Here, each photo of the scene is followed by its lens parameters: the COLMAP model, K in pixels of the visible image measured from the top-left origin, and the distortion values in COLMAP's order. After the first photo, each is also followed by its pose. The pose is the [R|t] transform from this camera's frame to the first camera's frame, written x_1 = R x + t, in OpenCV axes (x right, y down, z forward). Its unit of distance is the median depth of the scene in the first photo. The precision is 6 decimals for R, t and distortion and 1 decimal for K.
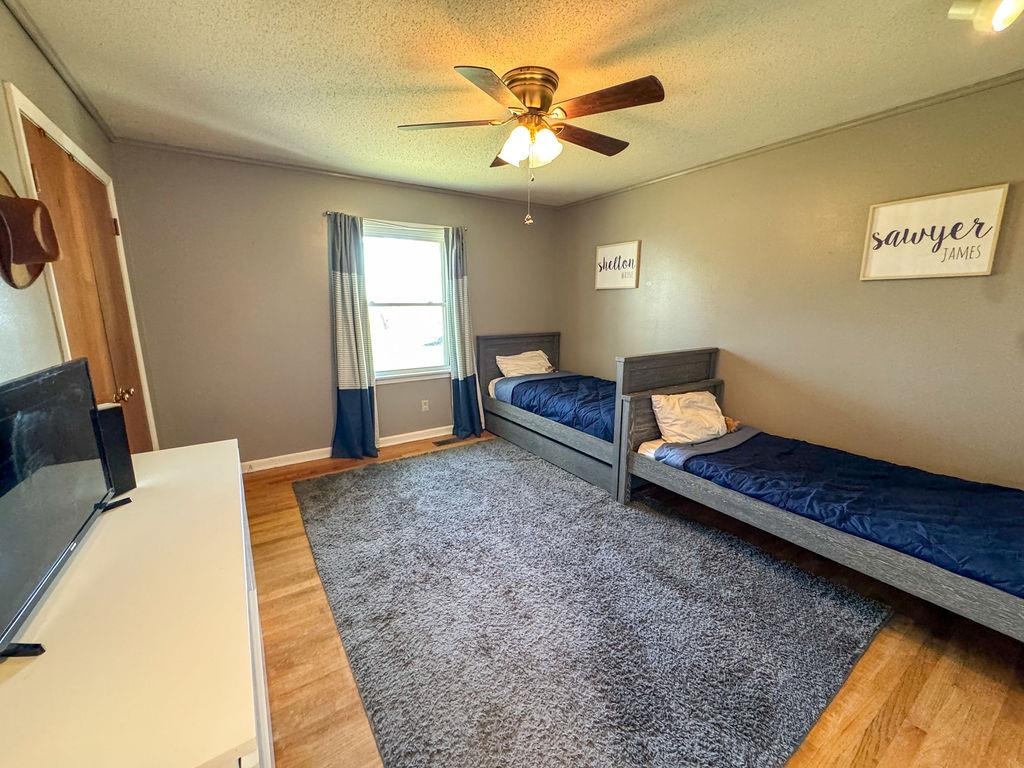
lens RADIAL K [[412.4, 0, 516.5], [0, 412.4, 384.4], [0, 0, 1]] dist [-0.002594, 0.000275]
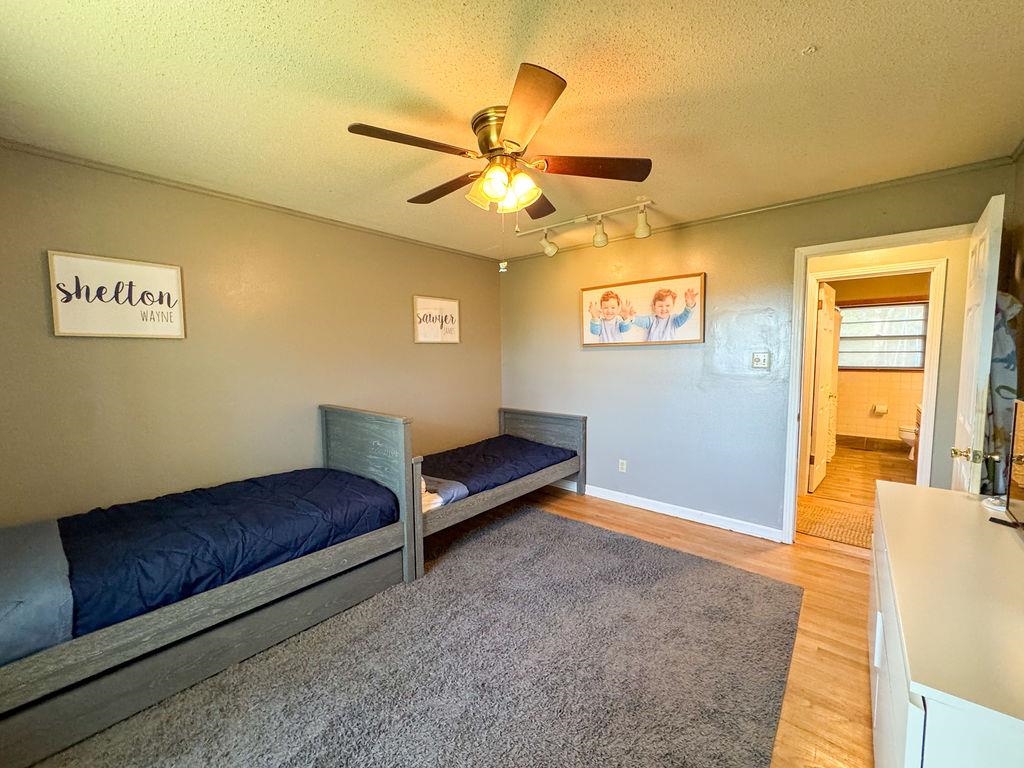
lens RADIAL K [[412.4, 0, 513.8], [0, 412.4, 382.6], [0, 0, 1]] dist [-0.002594, 0.000275]
pose [[-0.279145, -0.061125, 0.958301, -0.770737], [0.199904, 0.972408, 0.120255, -0.232644], [-0.939210, 0.225137, -0.259224, 1.150179]]
